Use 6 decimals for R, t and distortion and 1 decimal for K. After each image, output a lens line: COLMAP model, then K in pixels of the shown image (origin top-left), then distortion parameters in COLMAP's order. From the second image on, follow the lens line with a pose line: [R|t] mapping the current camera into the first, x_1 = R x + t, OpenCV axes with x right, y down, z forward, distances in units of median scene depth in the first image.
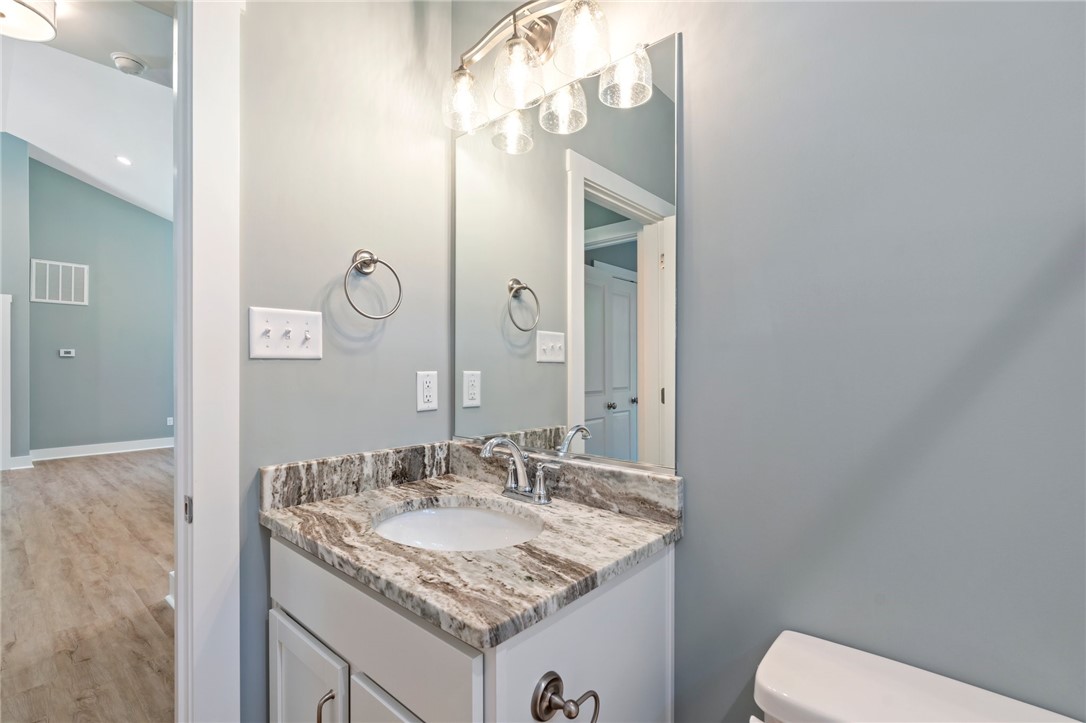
lens RADIAL K [[492.3, 0, 543.0], [0, 492.3, 361.5], [0, 0, 1]] dist [-0.000664, -0.000085]
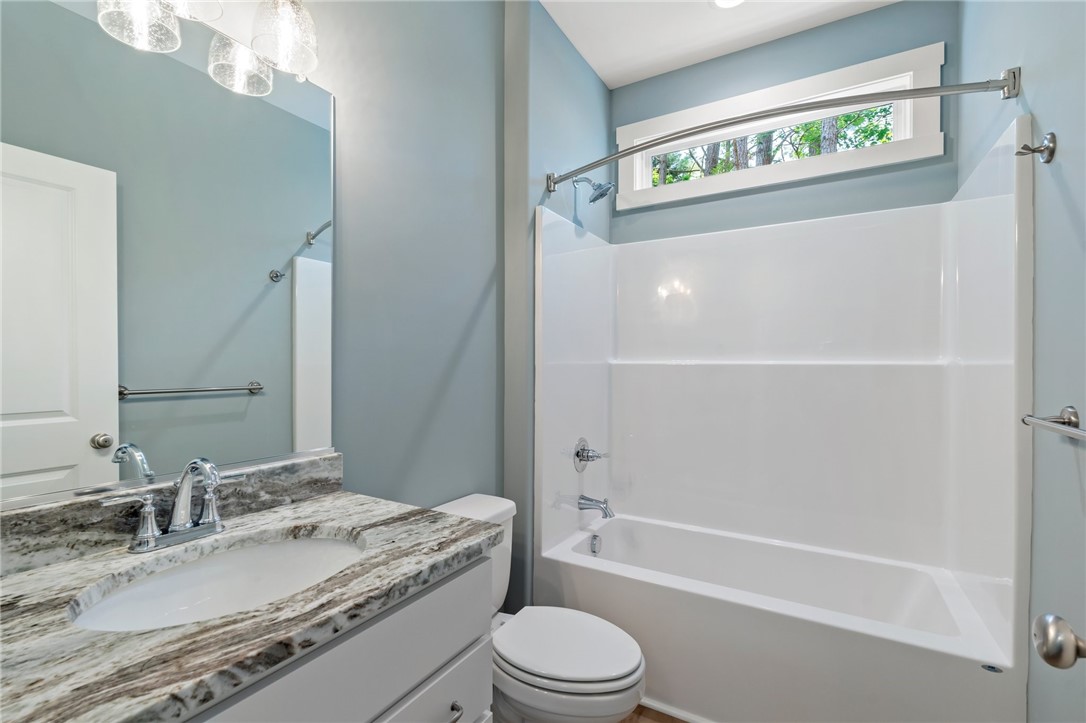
lens RADIAL K [[483.9, 0, 543.0], [0, 483.9, 361.5], [0, 0, 1]] dist [-0.001069, -0.000134]
pose [[-0.189125, 0.004939, 0.981941, -1.052711], [-0.013279, 0.999883, -0.007587, 0.004733], [-0.981863, -0.014474, -0.189037, 0.727701]]
